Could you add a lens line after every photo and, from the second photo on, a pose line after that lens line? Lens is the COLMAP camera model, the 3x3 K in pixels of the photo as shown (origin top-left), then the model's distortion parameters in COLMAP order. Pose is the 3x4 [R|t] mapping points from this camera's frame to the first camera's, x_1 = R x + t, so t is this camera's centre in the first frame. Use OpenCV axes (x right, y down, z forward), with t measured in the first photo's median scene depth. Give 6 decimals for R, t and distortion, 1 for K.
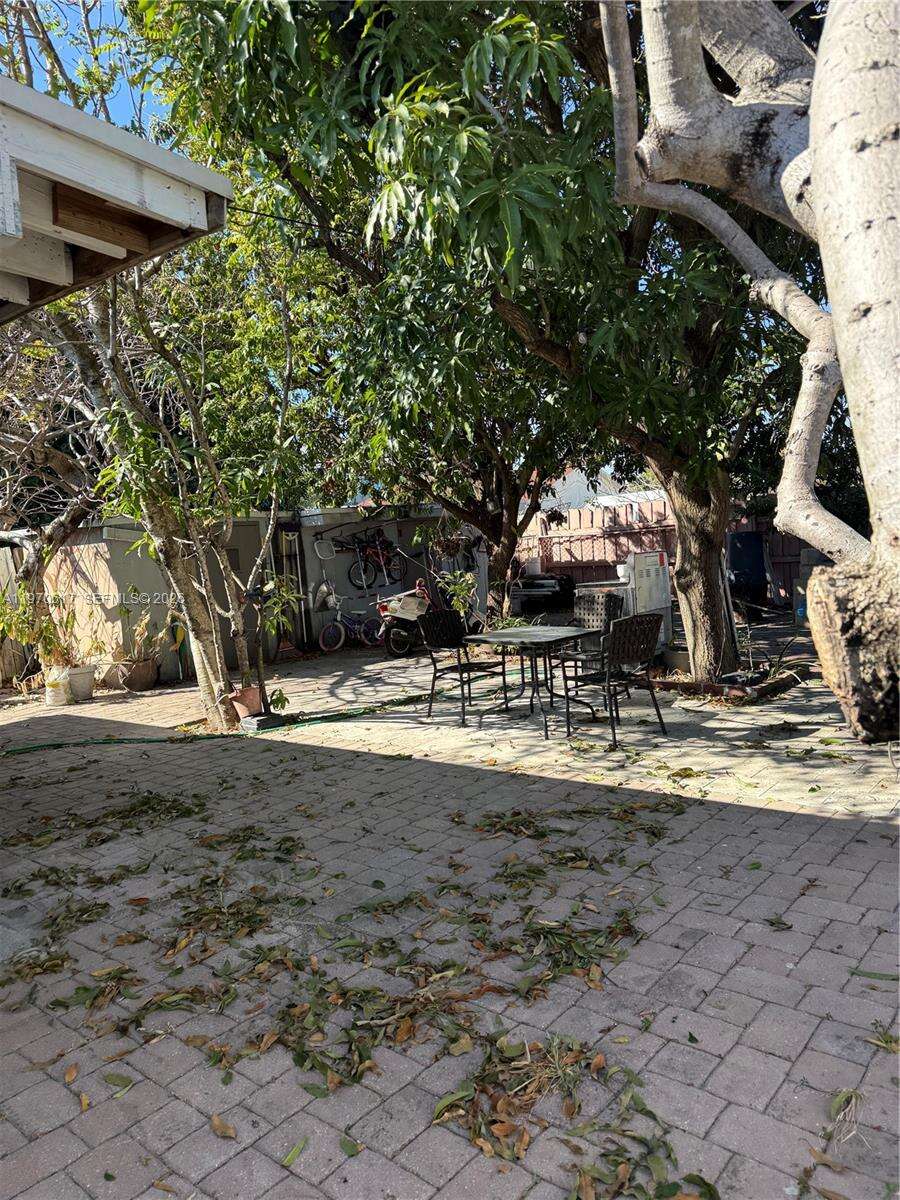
lens RADIAL K [[825.6, 0, 450.0], [0, 825.6, 600.0], [0, 0, 1]] dist [0.043206, -0.001733]
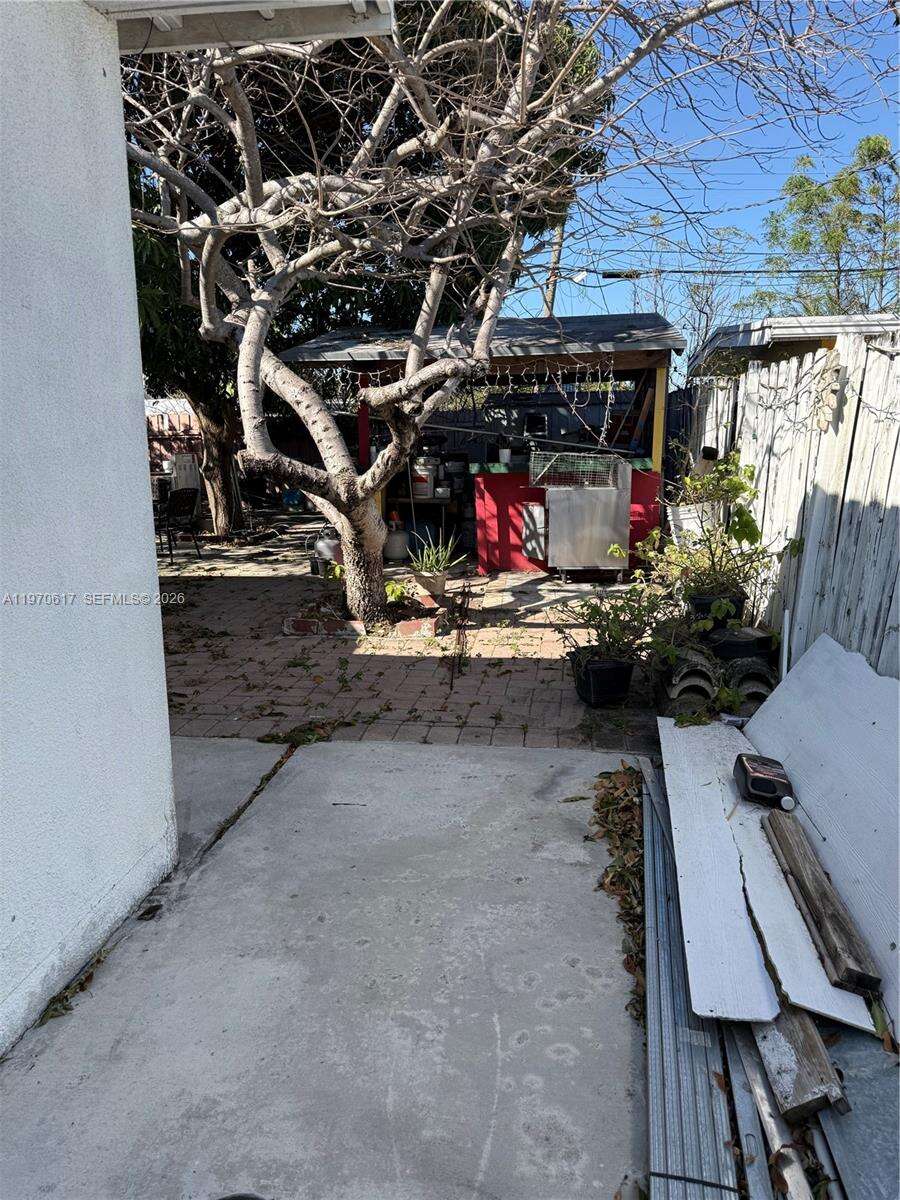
lens RADIAL K [[825.6, 0, 450.0], [0, 825.6, 600.0], [0, 0, 1]] dist [0.043206, -0.001733]
pose [[0.845174, -0.041328, 0.532891, -0.192321], [-0.016163, 0.994574, 0.102767, 0.050521], [-0.534246, -0.095469, 0.839921, -0.630973]]
